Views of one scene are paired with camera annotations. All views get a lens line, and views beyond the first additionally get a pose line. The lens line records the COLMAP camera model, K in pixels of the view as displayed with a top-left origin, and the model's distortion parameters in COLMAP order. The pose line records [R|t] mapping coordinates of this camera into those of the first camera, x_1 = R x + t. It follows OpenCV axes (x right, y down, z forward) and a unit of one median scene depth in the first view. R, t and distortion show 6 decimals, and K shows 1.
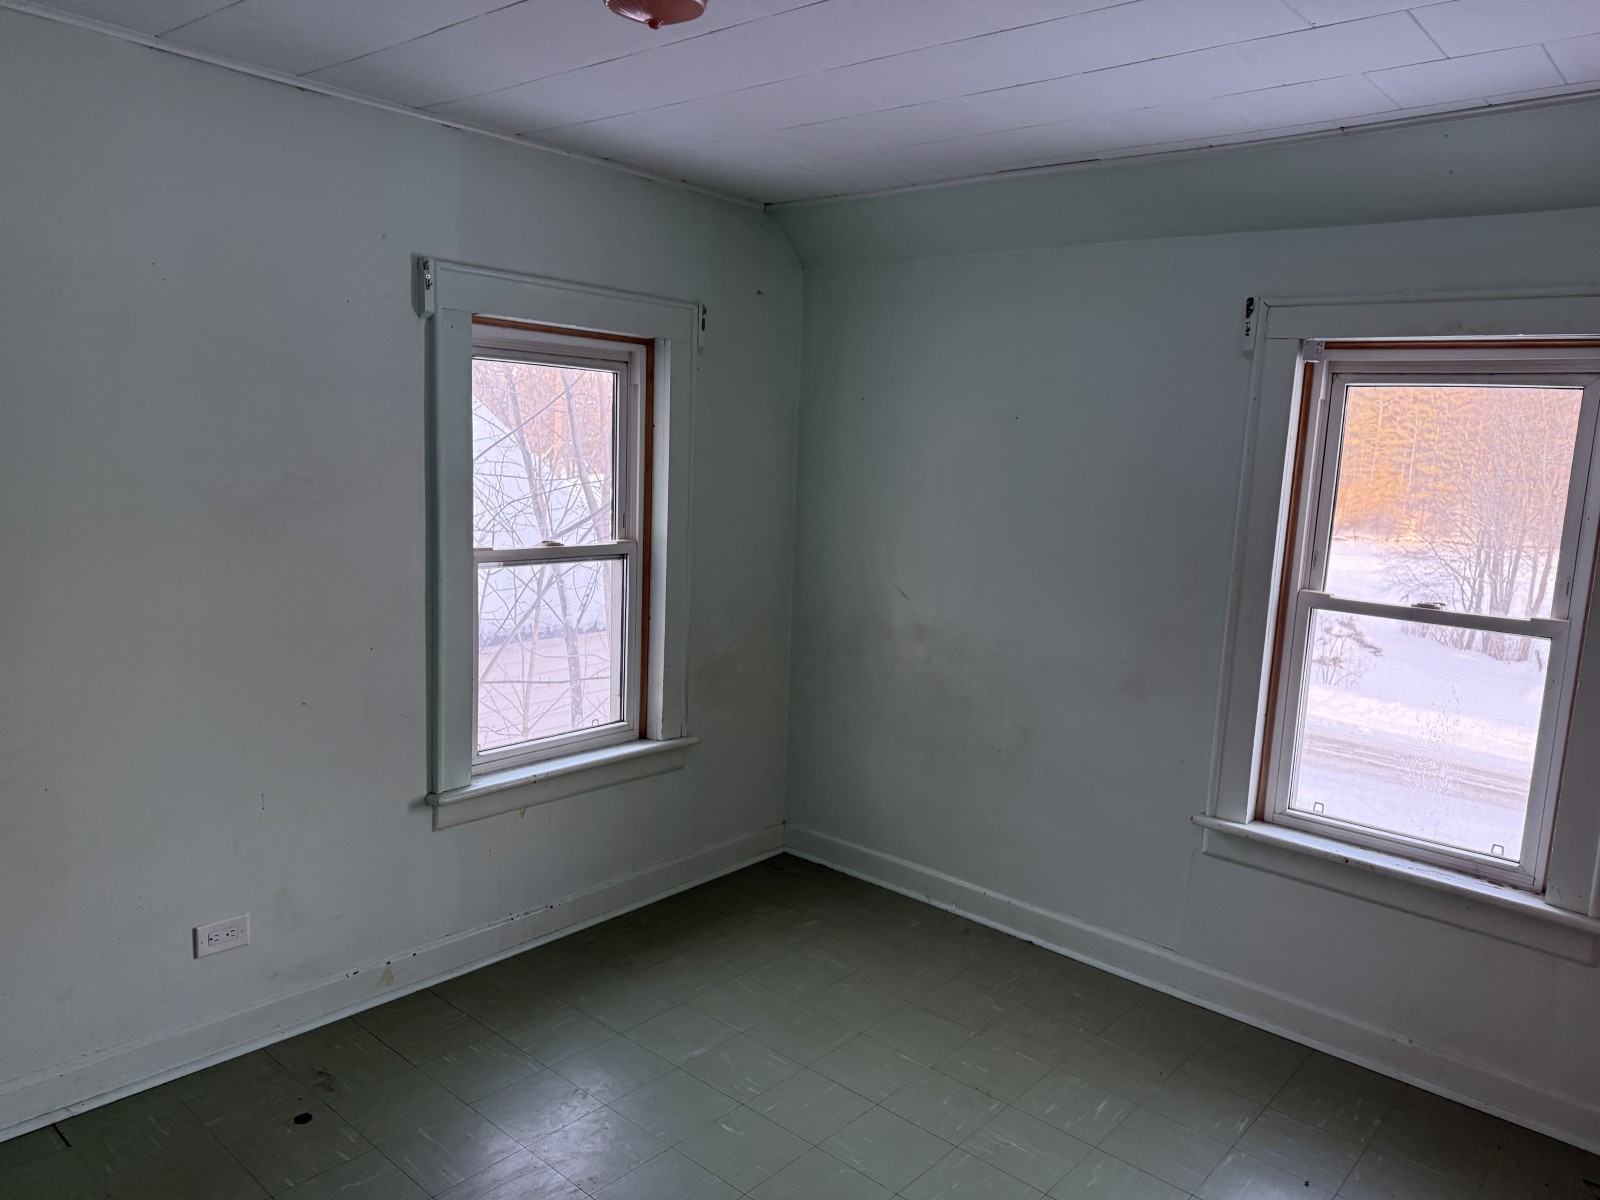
lens RADIAL K [[1127.8, 0, 807.0], [0, 1127.8, 595.0], [0, 0, 1]] dist [0.159431, -0.231131]
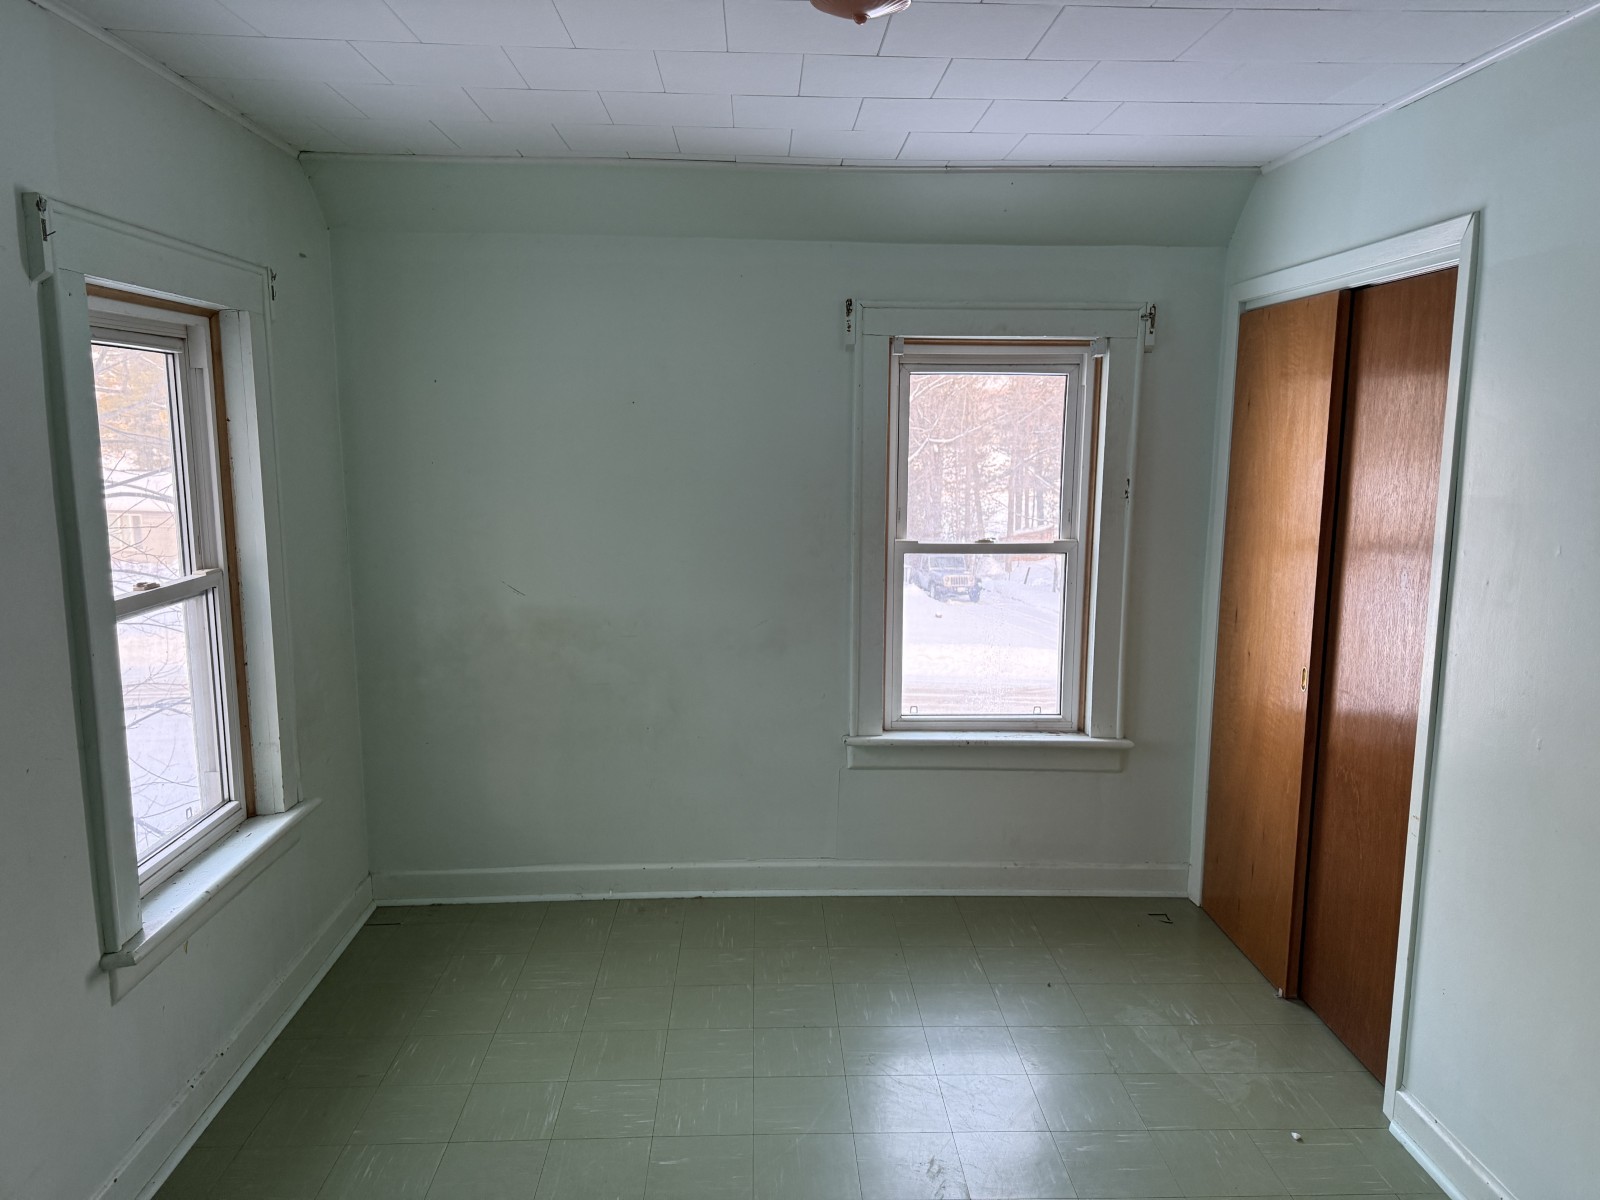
lens RADIAL K [[1113.5, 0, 796.1], [0, 1113.5, 593.9], [0, 0, 1]] dist [0.144932, -0.178007]
pose [[0.730575, -0.139454, 0.668441, -0.452905], [0.123244, 0.989776, 0.071793, -0.045132], [-0.671618, 0.029931, 0.740292, 0.181548]]
